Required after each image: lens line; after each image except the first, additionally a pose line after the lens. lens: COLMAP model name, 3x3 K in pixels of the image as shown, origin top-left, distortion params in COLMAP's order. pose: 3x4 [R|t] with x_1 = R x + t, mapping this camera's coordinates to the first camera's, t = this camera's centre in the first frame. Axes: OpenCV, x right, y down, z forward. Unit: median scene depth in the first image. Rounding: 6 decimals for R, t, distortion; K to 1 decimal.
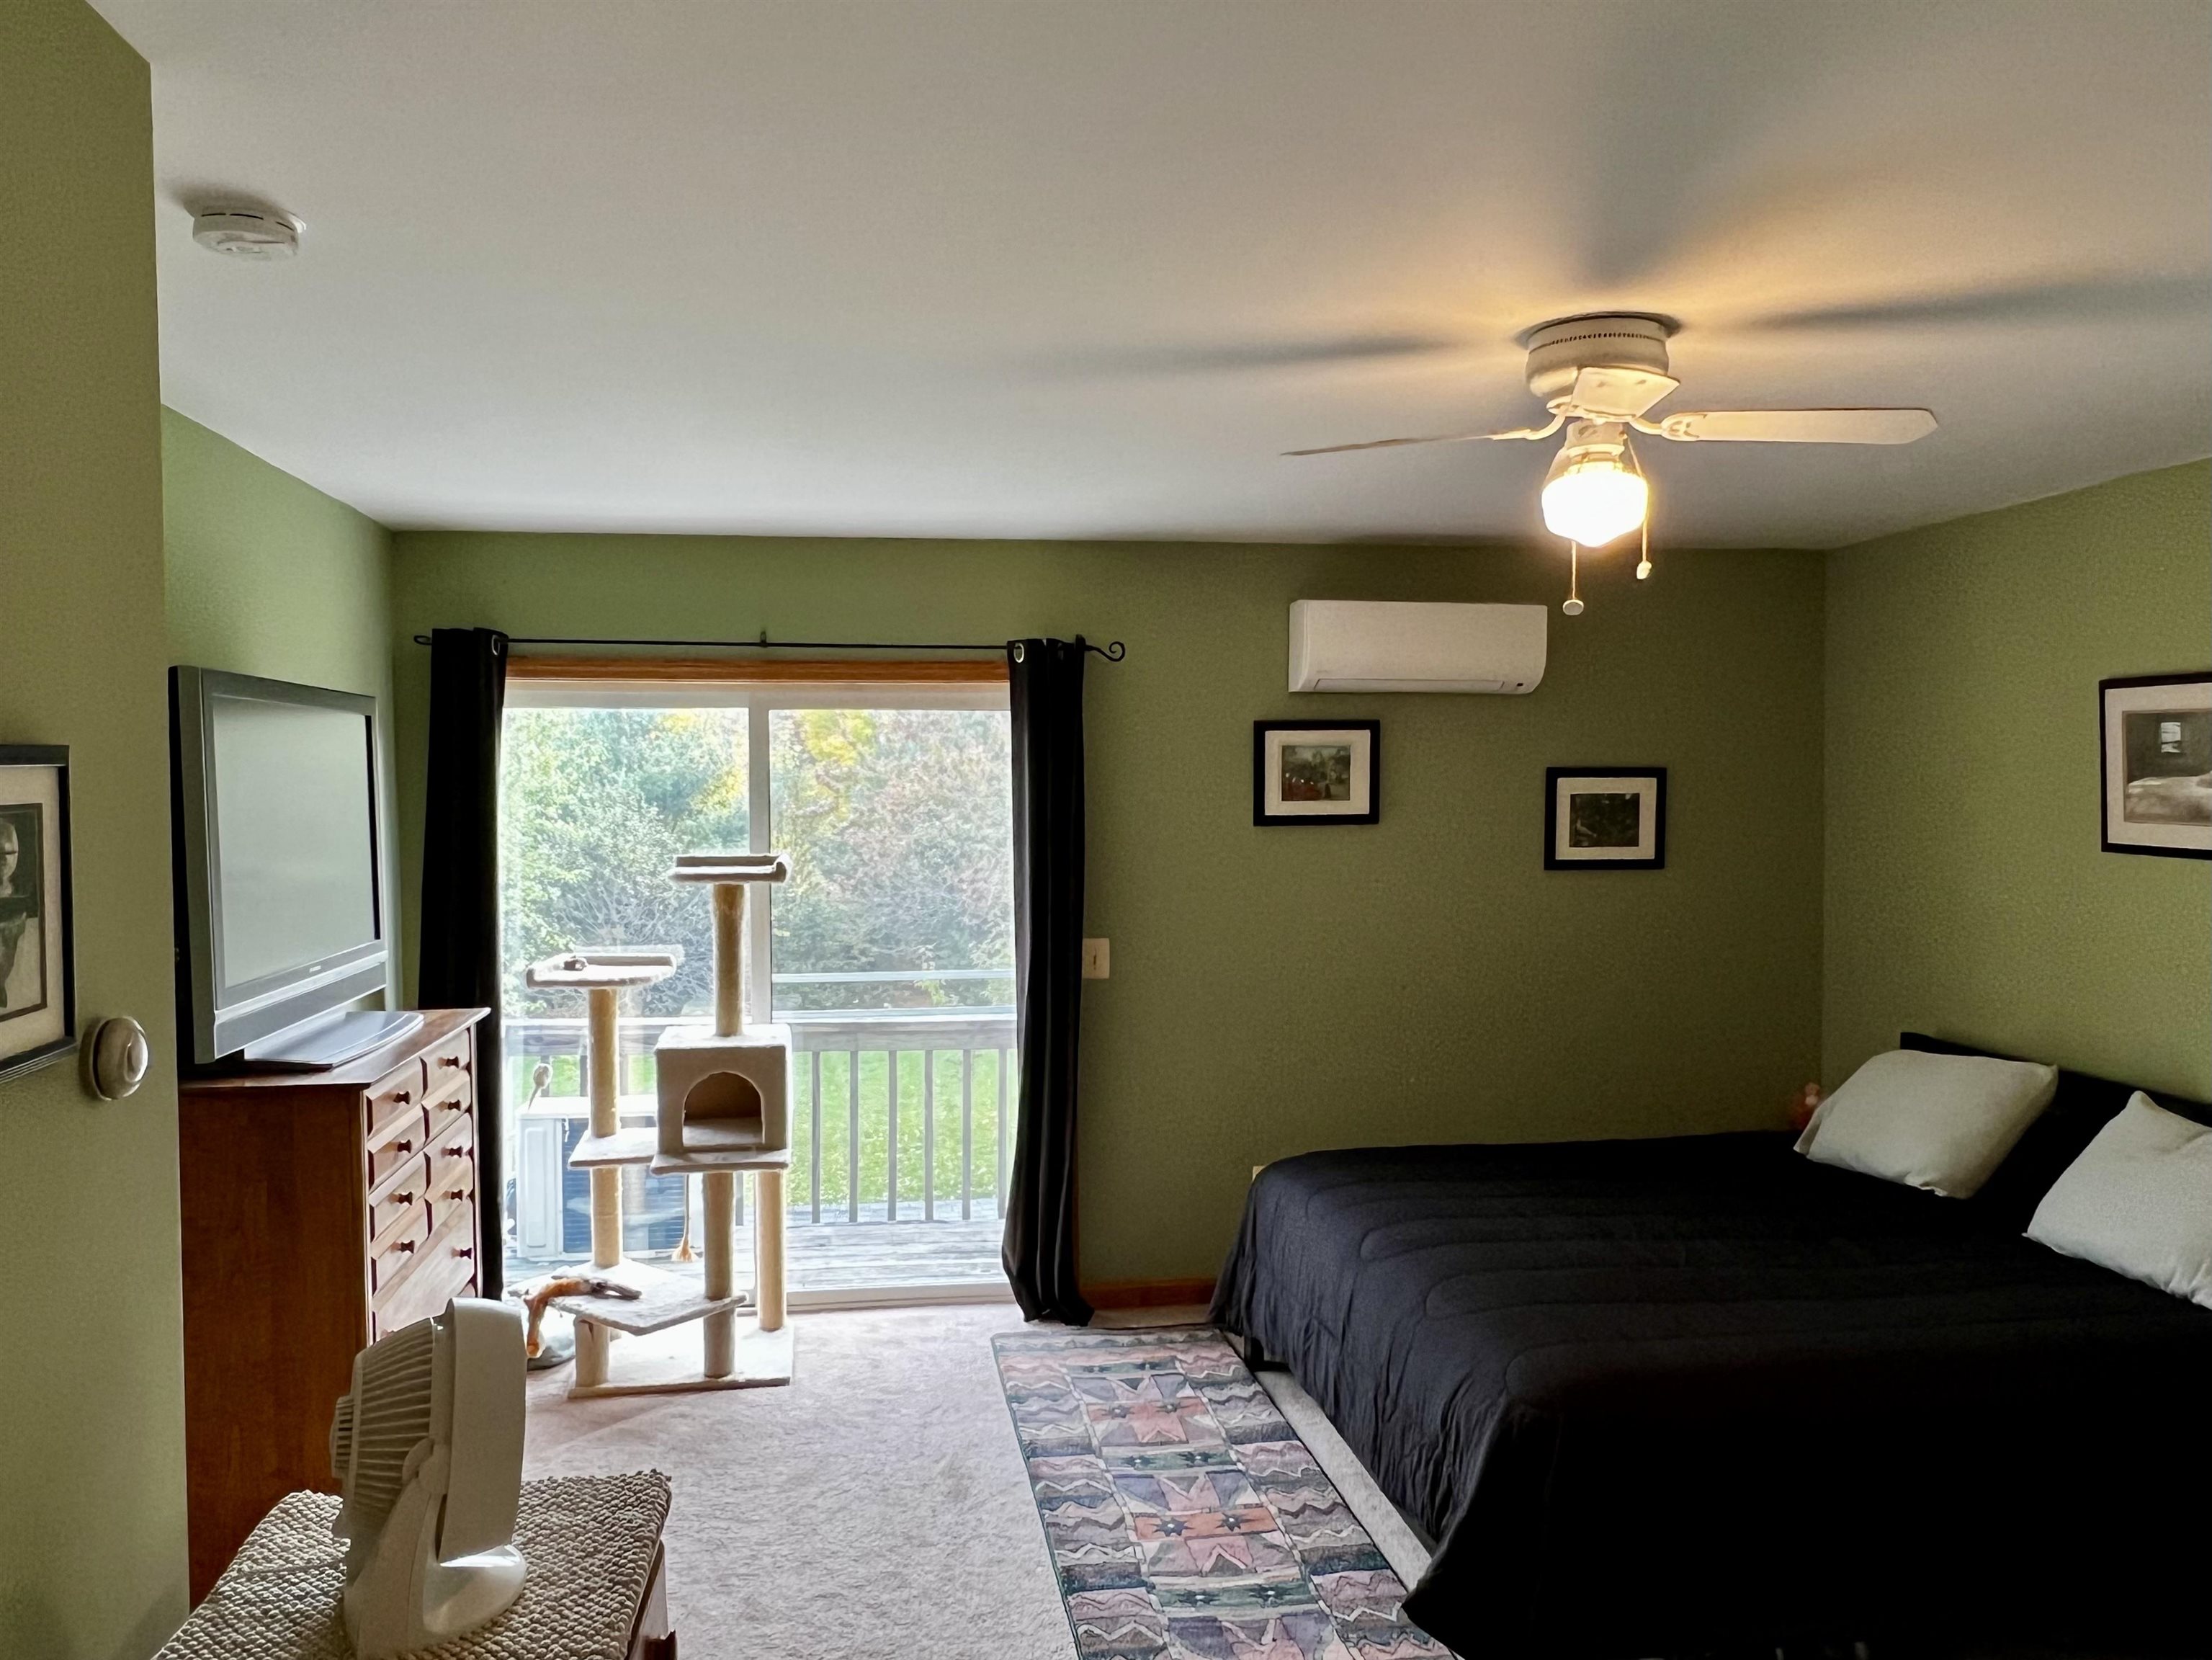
lens RADIAL K [[1571.3, 0, 1097.5], [0, 1571.3, 835.5], [0, 0, 1]] dist [-0.007104, -0.000335]
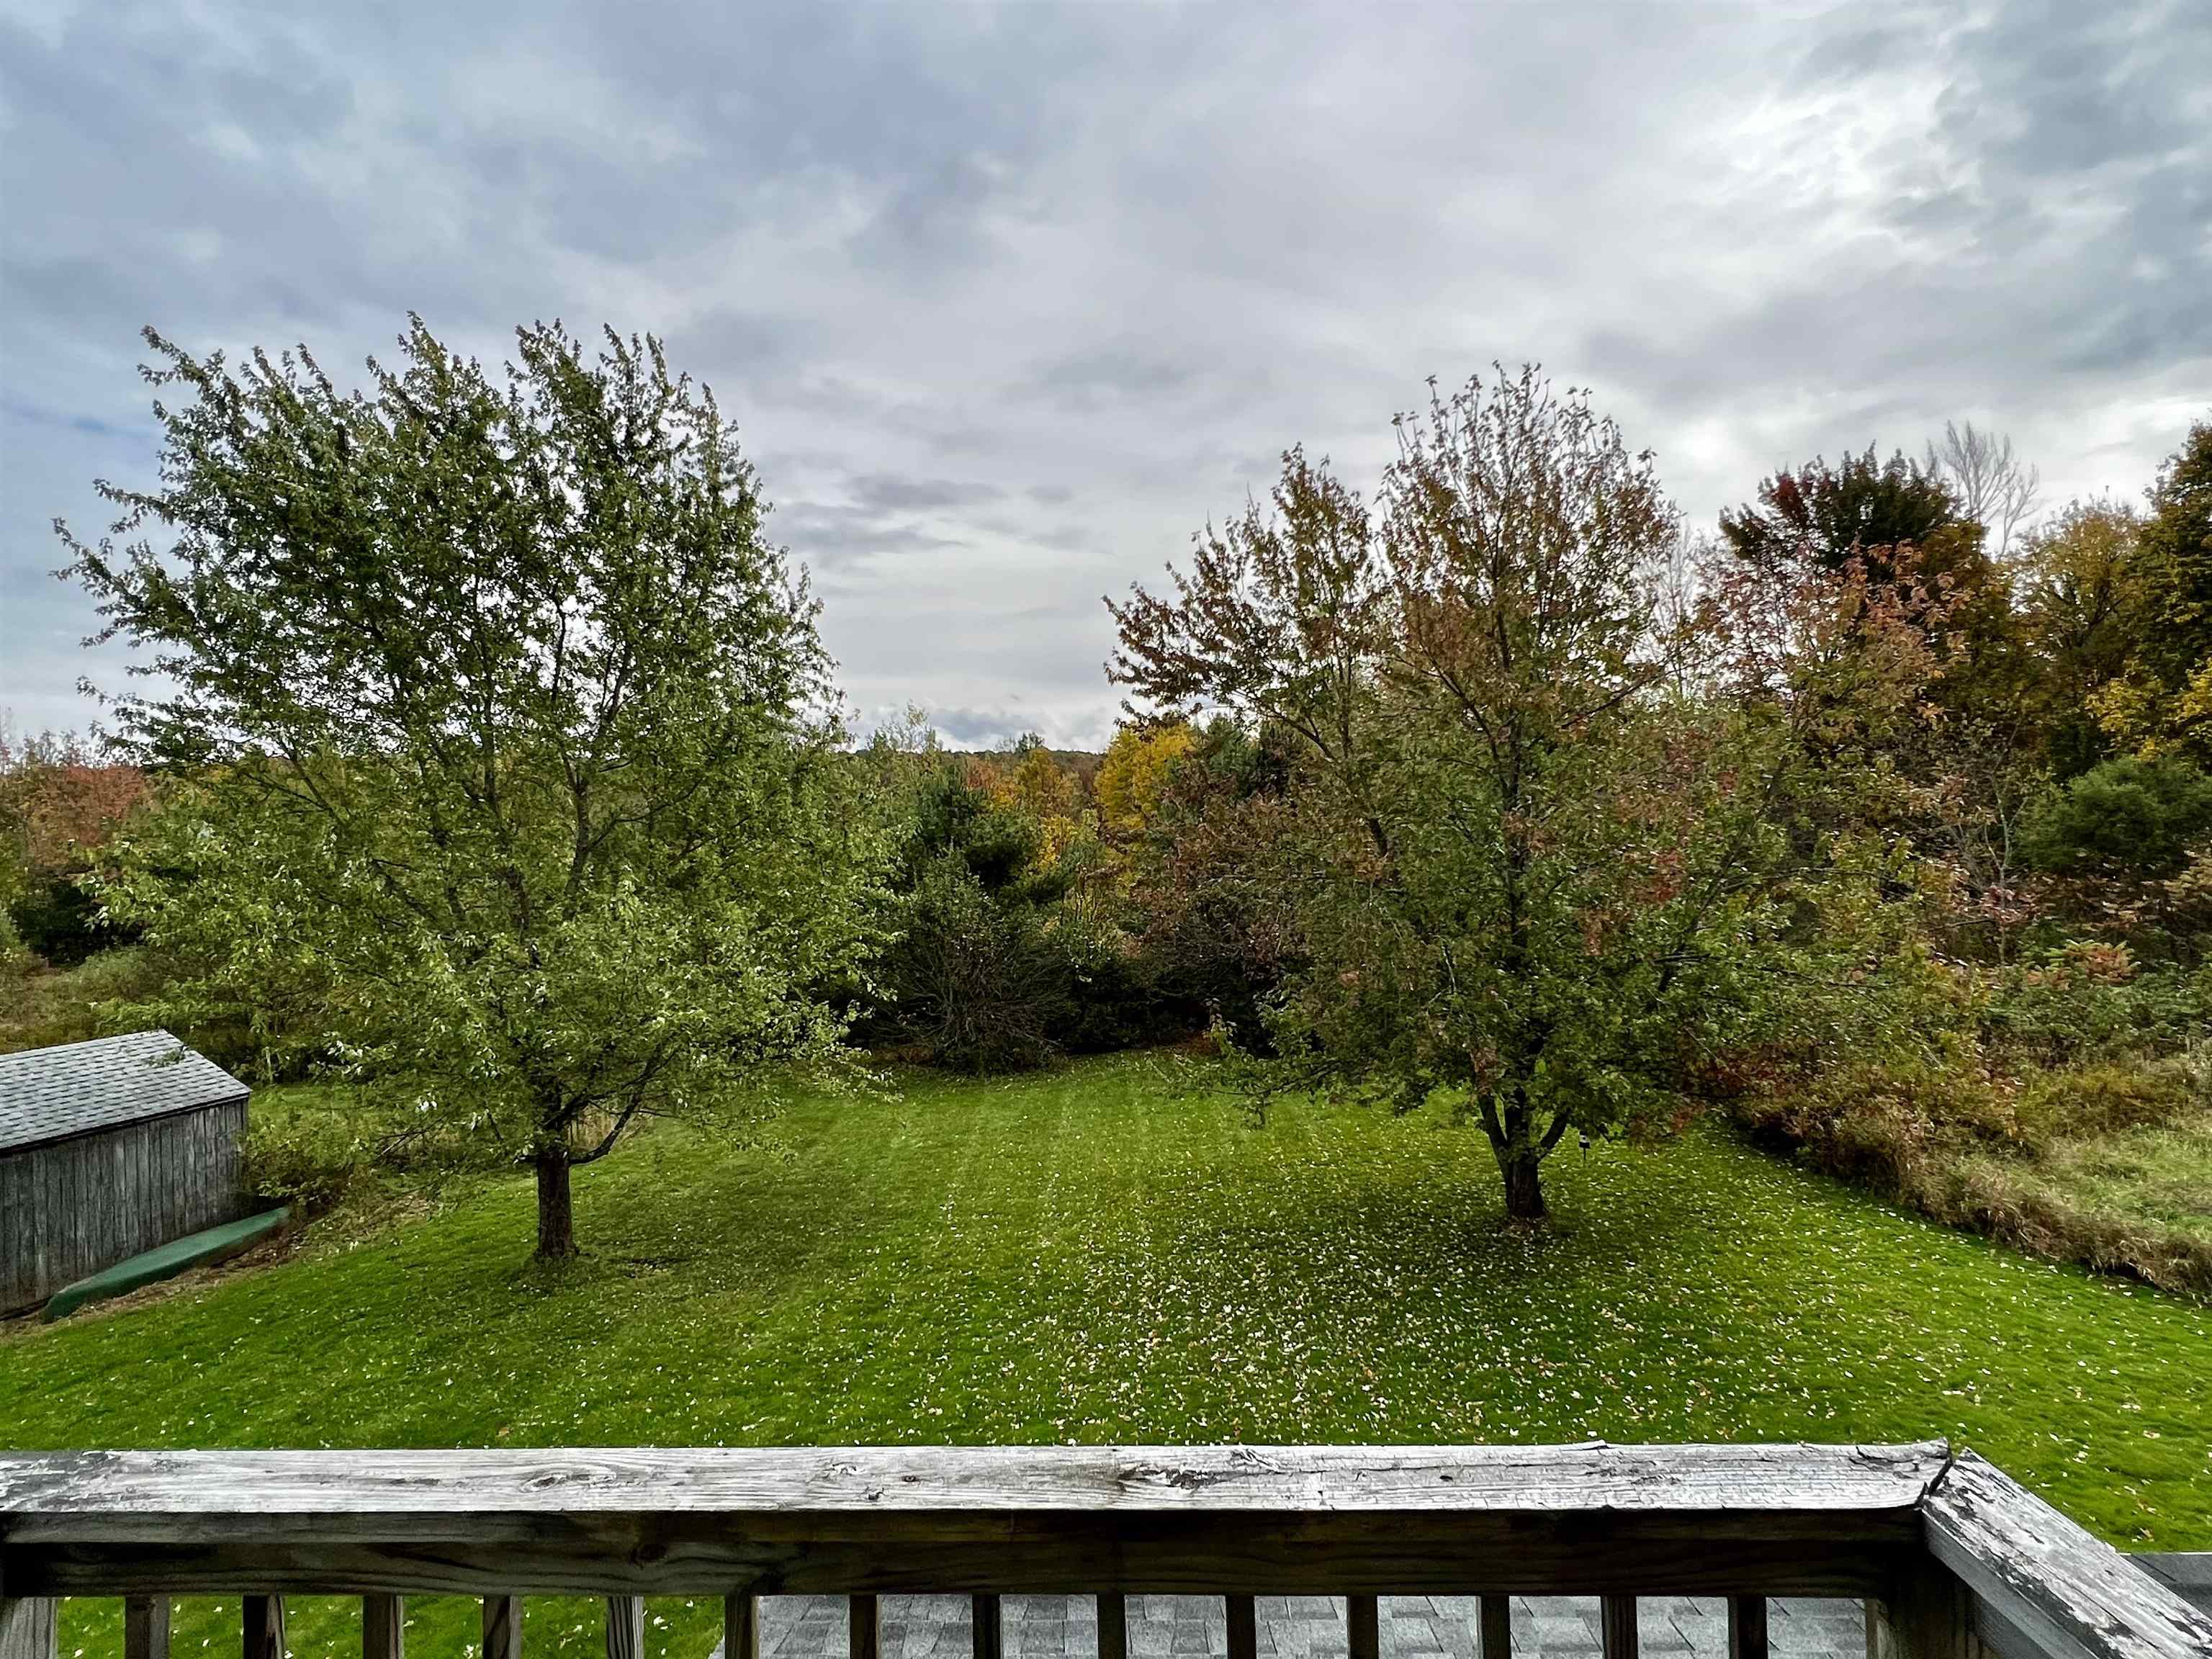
lens RADIAL K [[1238.4, 0, 1099.6], [0, 1238.4, 831.8], [0, 0, 1]] dist [-0.000466, -0.000002]
pose [[0.981584, -0.034063, -0.187971, -0.014250], [0.024820, 0.998374, -0.051310, -0.000227], [0.189413, 0.045699, 0.980833, 0.099245]]
